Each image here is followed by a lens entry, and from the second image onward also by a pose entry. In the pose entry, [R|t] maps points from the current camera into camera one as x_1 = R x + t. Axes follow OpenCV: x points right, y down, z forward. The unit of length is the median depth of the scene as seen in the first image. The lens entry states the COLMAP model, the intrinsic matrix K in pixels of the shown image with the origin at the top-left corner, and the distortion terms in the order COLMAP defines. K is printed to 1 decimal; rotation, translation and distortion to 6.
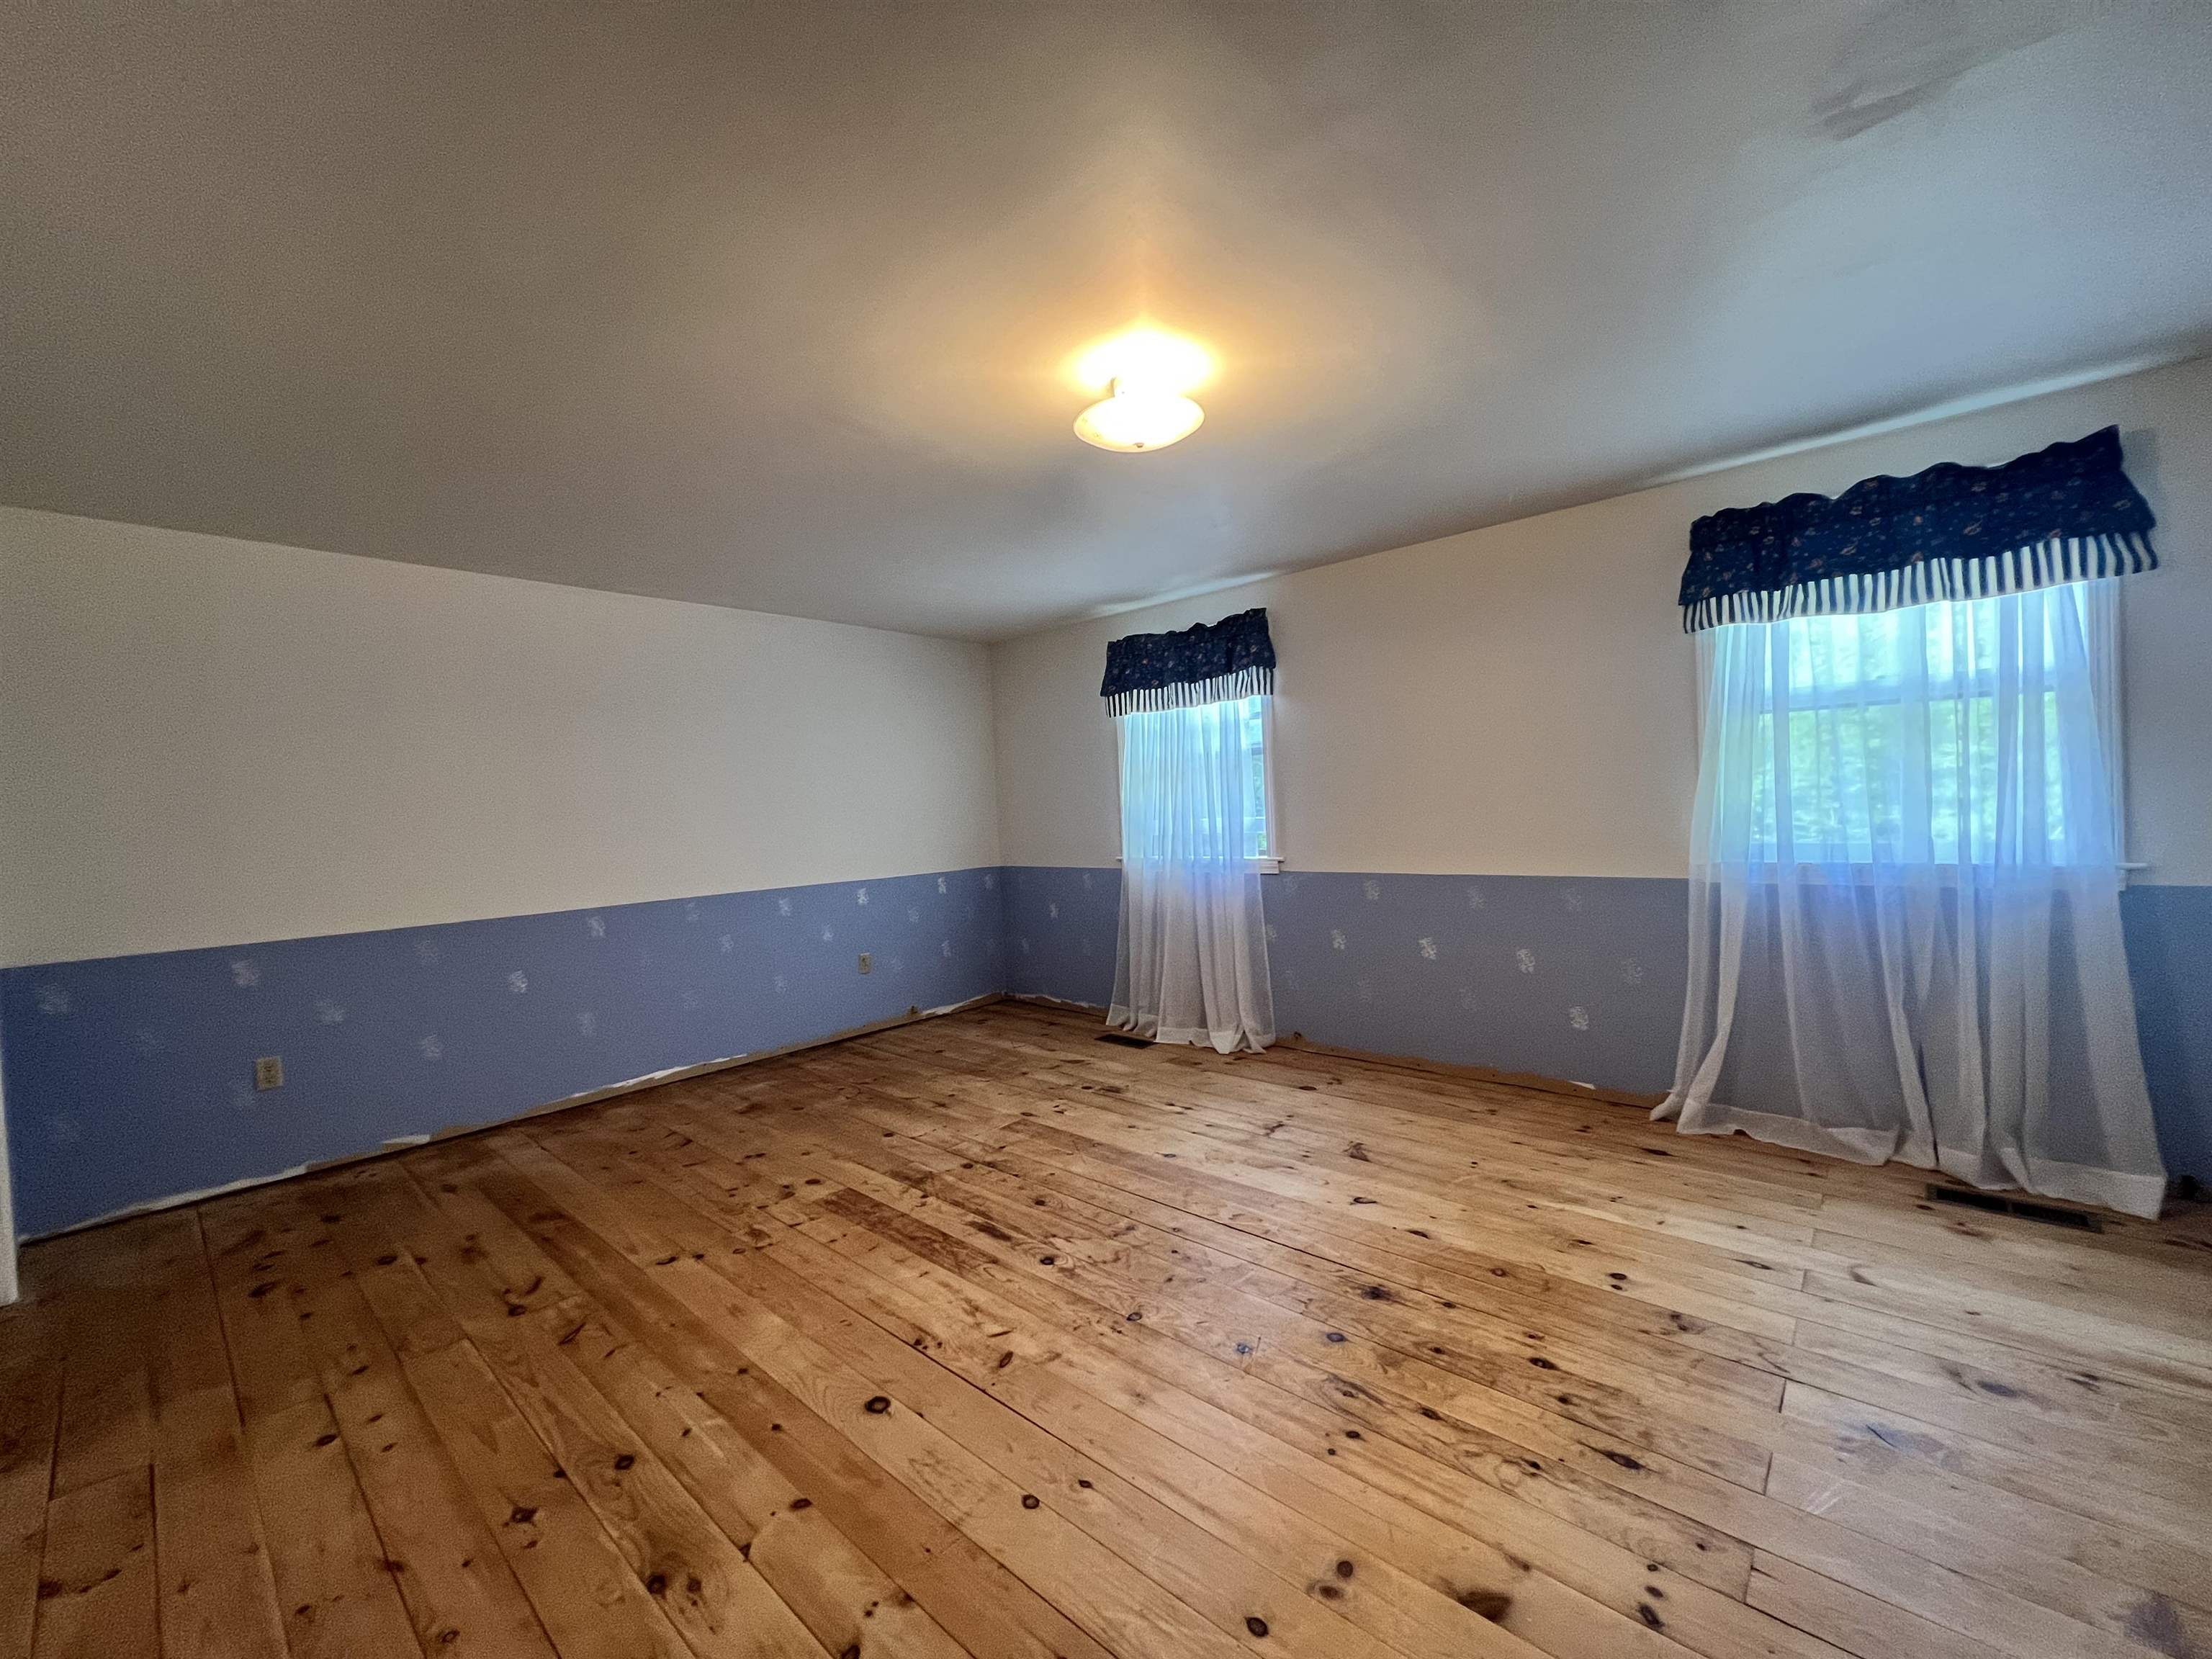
lens RADIAL K [[887.0, 0, 1106.0], [0, 887.0, 829.5], [0, 0, 1]] dist [-0.009597, 0.004757]
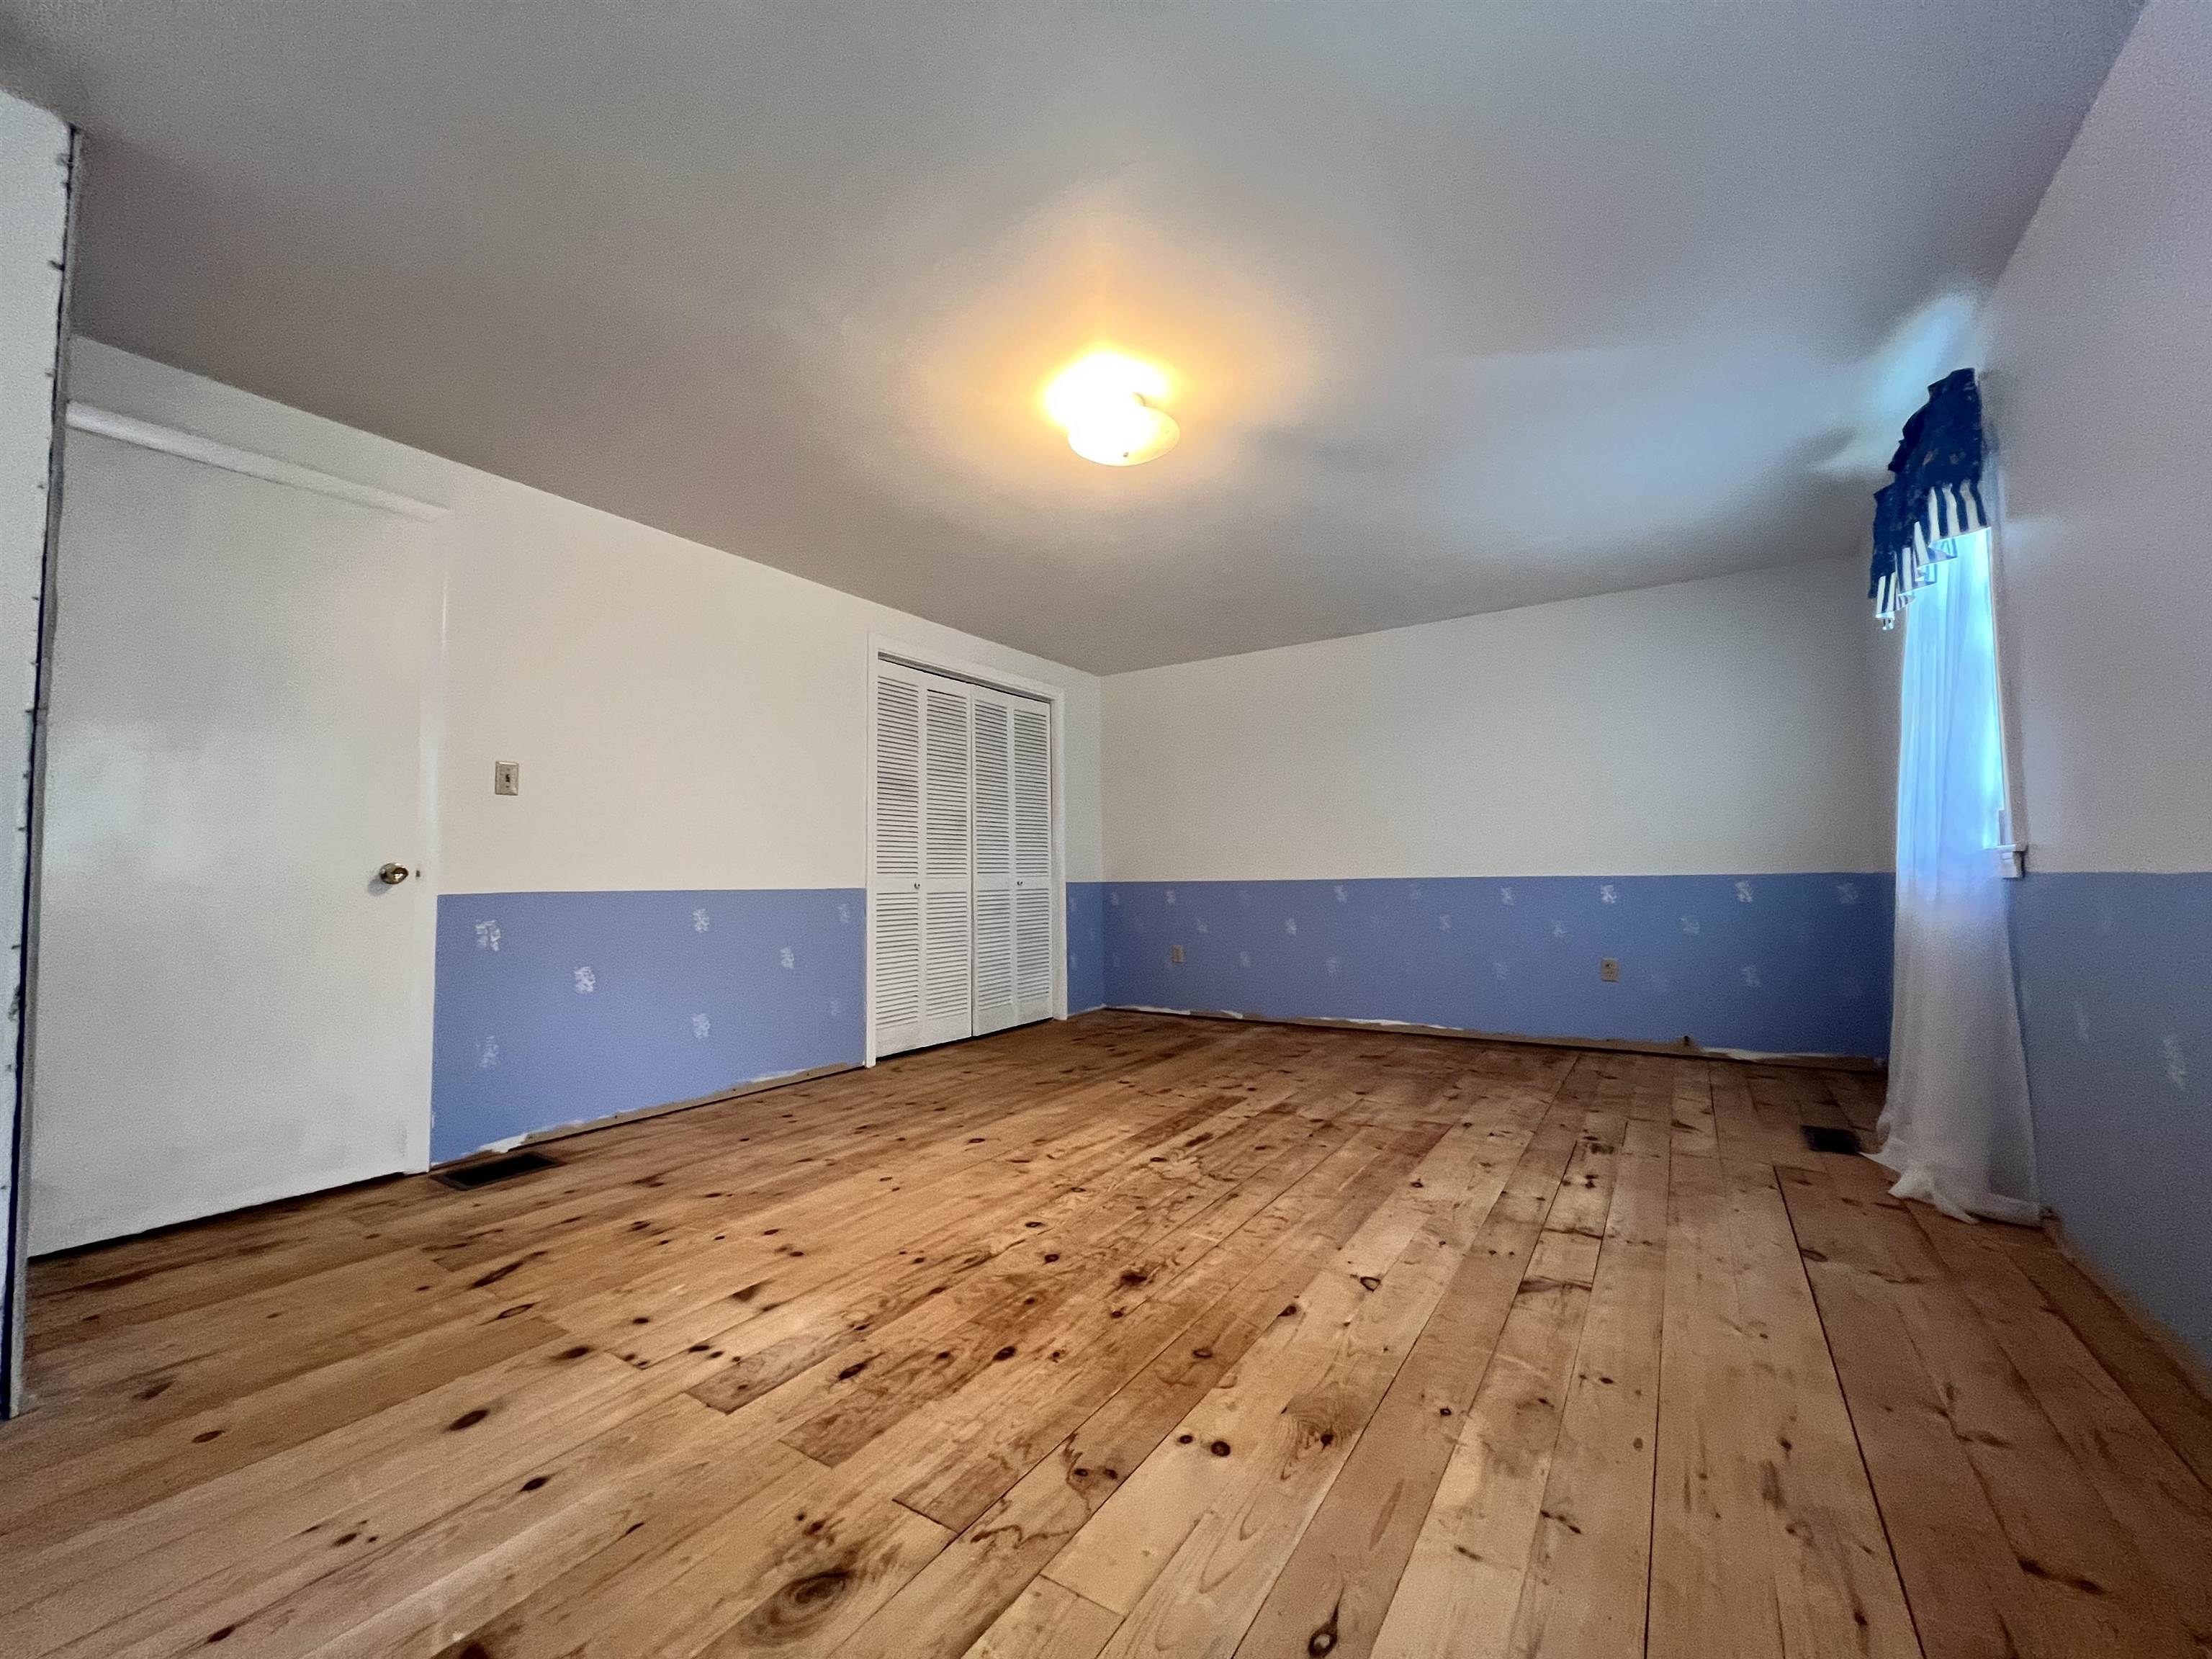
lens RADIAL K [[887.0, 0, 1106.0], [0, 887.0, 829.5], [0, 0, 1]] dist [-0.009597, 0.004757]
pose [[0.156738, -0.014052, -0.987540, 0.936662], [-0.019343, 0.999663, -0.017295, 0.063054], [0.987451, 0.021813, 0.156414, 0.638948]]
